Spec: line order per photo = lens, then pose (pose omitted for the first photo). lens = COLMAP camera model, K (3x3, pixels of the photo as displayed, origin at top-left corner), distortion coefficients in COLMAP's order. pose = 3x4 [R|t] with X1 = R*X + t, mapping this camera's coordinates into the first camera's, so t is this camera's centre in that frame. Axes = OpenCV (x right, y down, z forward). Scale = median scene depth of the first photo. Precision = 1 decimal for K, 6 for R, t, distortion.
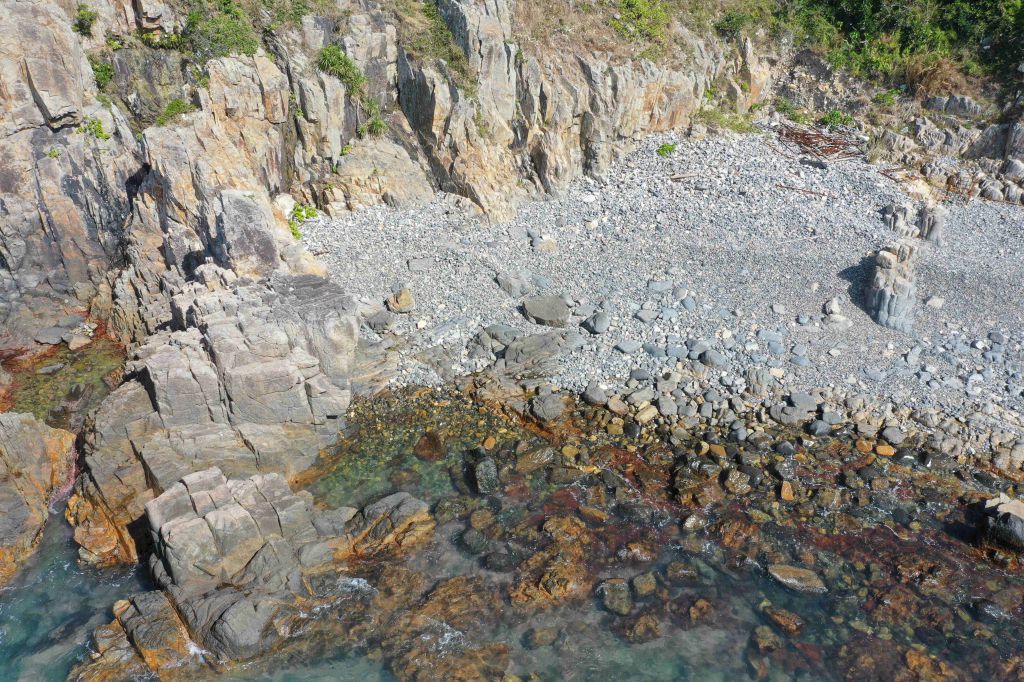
lens RADIAL K [[832.2, 0, 518.8], [0, 832.2, 330.5], [0, 0, 1]] dist [0.030284, 0.003722]
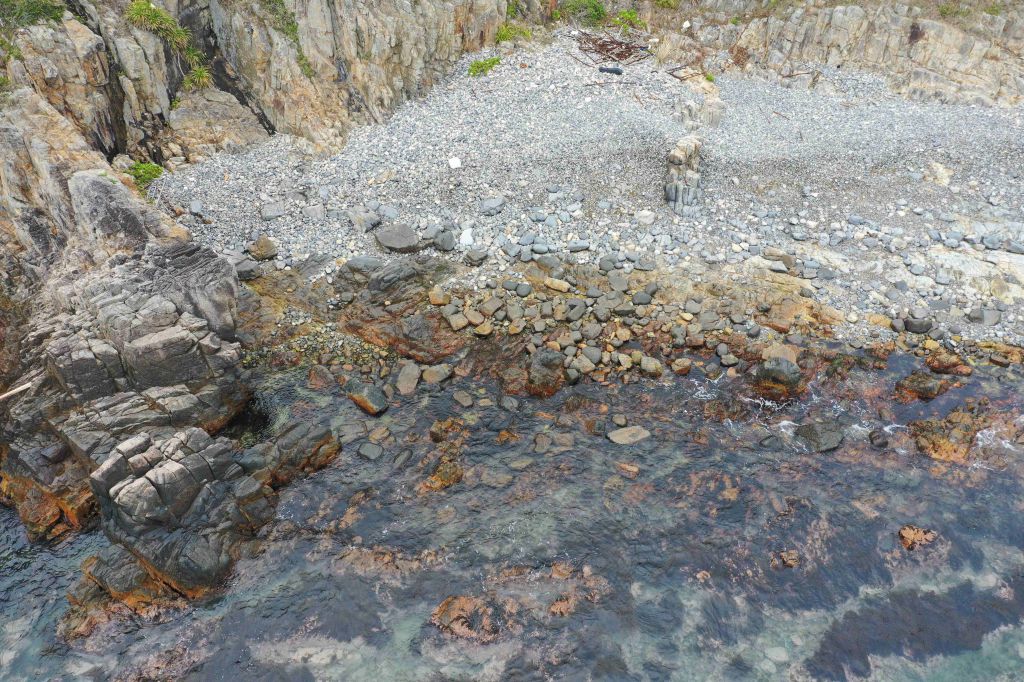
lens RADIAL K [[832.2, 0, 509.8], [0, 832.2, 330.0], [0, 0, 1]] dist [0.030284, 0.003722]
pose [[0.973067, -0.154724, 0.170883, -0.025574], [0.129160, 0.979937, 0.151792, -0.046750], [-0.190940, -0.125632, 0.973529, -0.111091]]
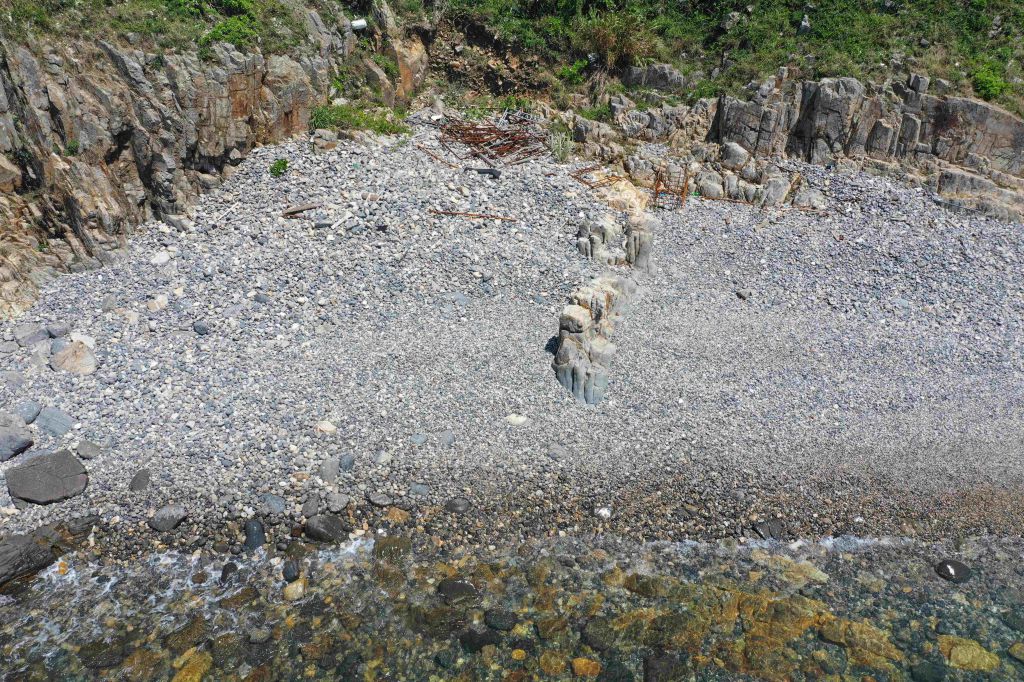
lens RADIAL K [[832.2, 0, 506.0], [0, 832.2, 322.7], [0, 0, 1]] dist [0.030284, 0.003722]
pose [[0.965390, -0.140755, 0.219566, 0.199268], [0.135724, 0.990021, 0.037913, -0.097235], [-0.222712, -0.006800, 0.974861, 0.298206]]
